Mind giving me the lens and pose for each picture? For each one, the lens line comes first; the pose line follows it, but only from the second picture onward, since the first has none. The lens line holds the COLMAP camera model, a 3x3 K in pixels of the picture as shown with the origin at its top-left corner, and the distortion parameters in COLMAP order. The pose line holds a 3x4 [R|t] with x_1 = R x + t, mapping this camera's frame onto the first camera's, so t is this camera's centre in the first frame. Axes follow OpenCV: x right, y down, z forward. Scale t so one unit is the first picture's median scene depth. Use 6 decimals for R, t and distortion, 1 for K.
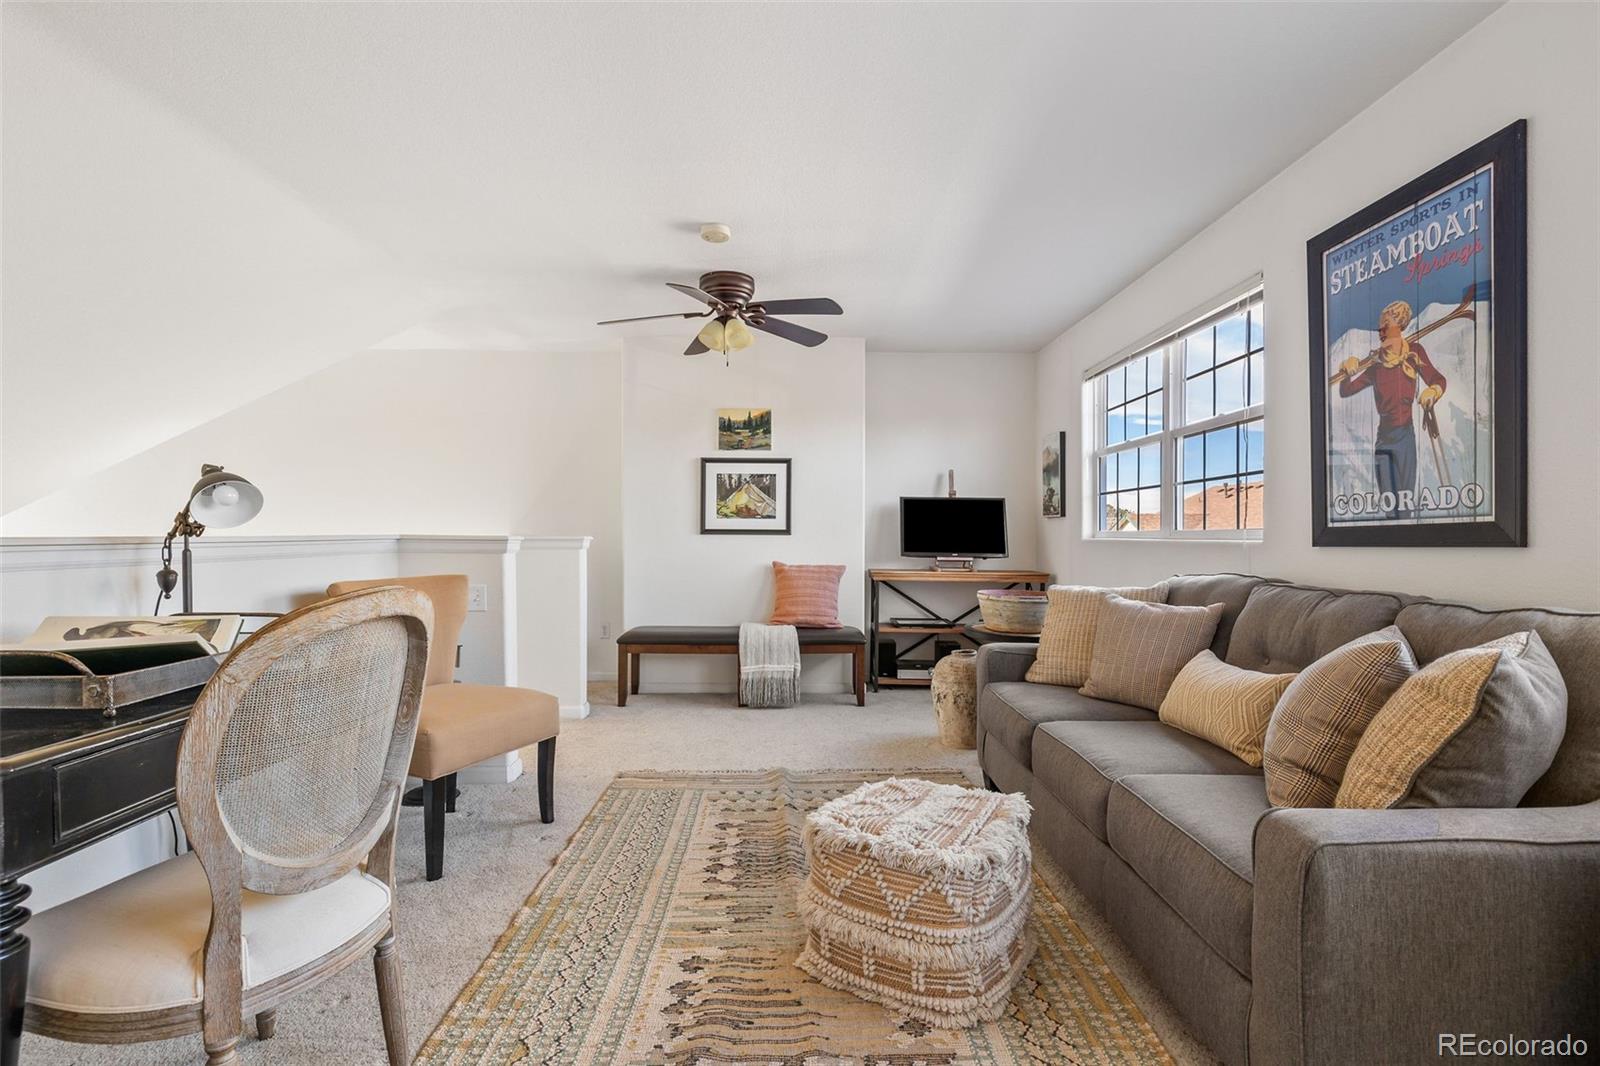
lens RADIAL K [[774.7, 0, 801.4], [0, 774.7, 534.9], [0, 0, 1]] dist [0.001157, 0.000113]
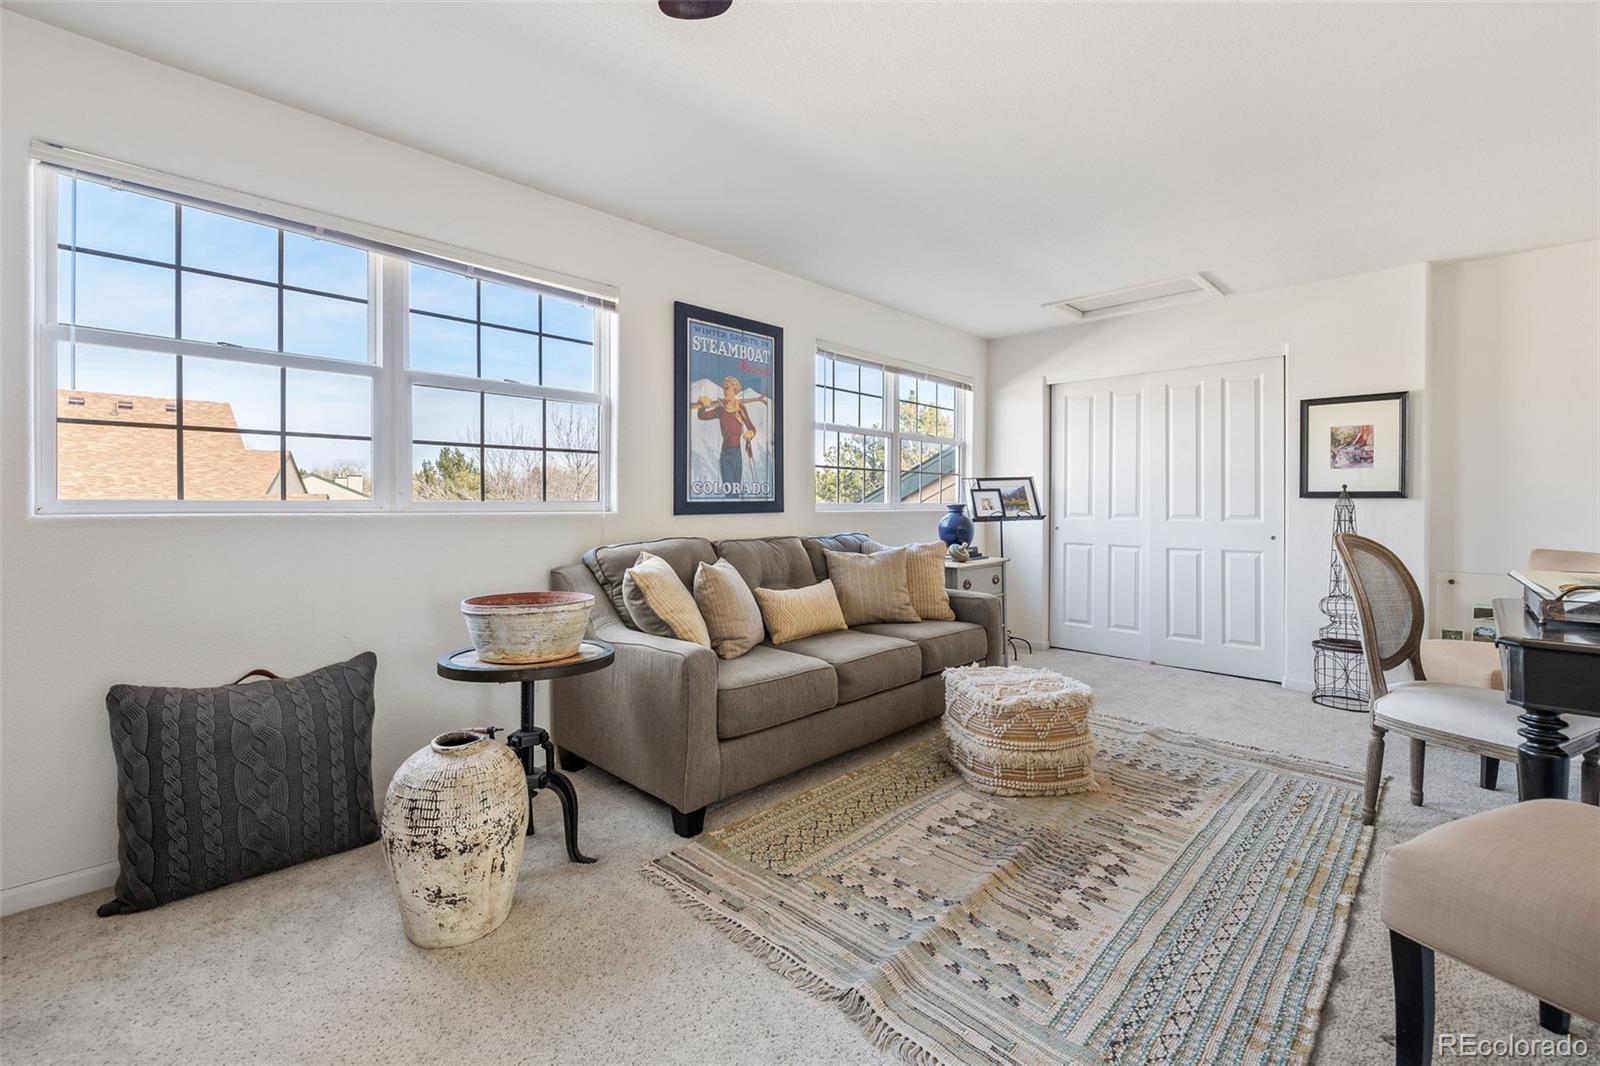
lens RADIAL K [[681.1, 0, 796.7], [0, 681.1, 505.9], [0, 0, 1]] dist [-0.016039, -0.000224]
pose [[-0.706365, -0.000009, 0.707848, -0.432522], [0.000750, 0.999999, 0.000762, -0.003752], [-0.707848, 0.001069, -0.706364, 1.922785]]
